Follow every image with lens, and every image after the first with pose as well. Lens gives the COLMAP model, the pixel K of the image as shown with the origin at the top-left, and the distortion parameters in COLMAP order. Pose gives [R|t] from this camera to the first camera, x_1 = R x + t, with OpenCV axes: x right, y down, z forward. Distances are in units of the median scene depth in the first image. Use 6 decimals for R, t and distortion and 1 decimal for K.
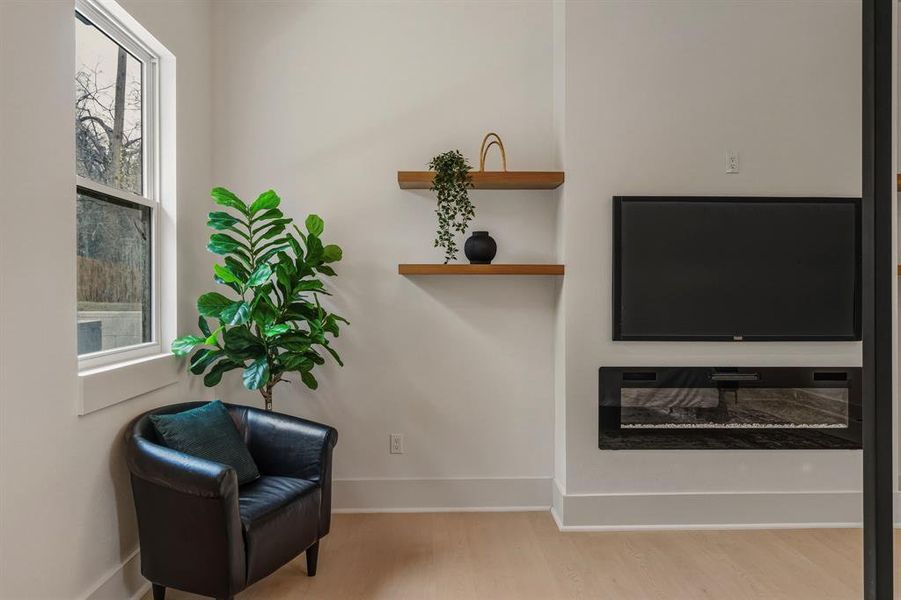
lens RADIAL K [[616.5, 0, 450.4], [0, 616.5, 296.9], [0, 0, 1]] dist [0.002966, 0.003306]
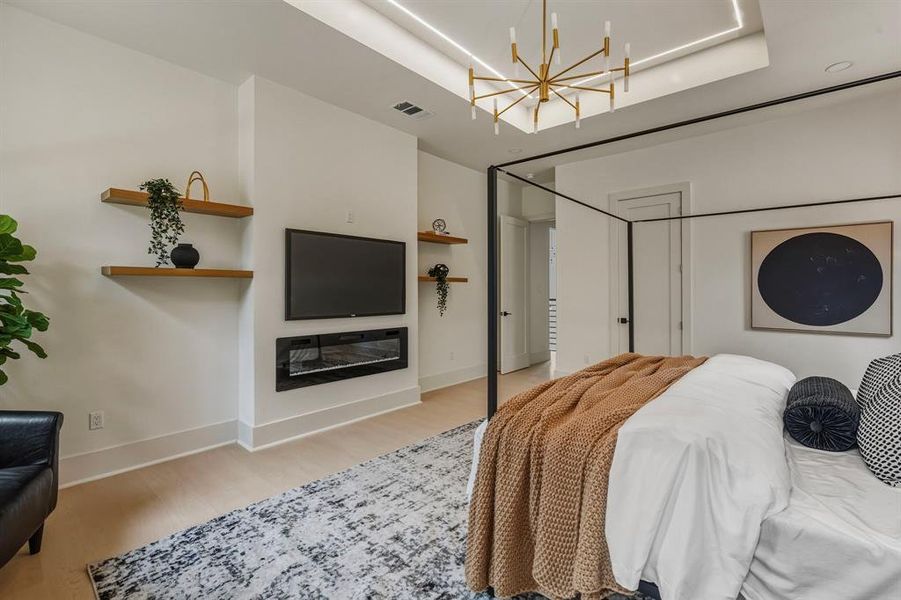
lens RADIAL K [[412.2, 0, 445.6], [0, 412.2, 293.9], [0, 0, 1]] dist [0.000941, -0.000199]
pose [[0.691218, -0.008620, 0.722595, -0.209979], [0.004098, 0.999960, 0.008009, -0.003640], [-0.722635, -0.002575, 0.691225, -0.013021]]
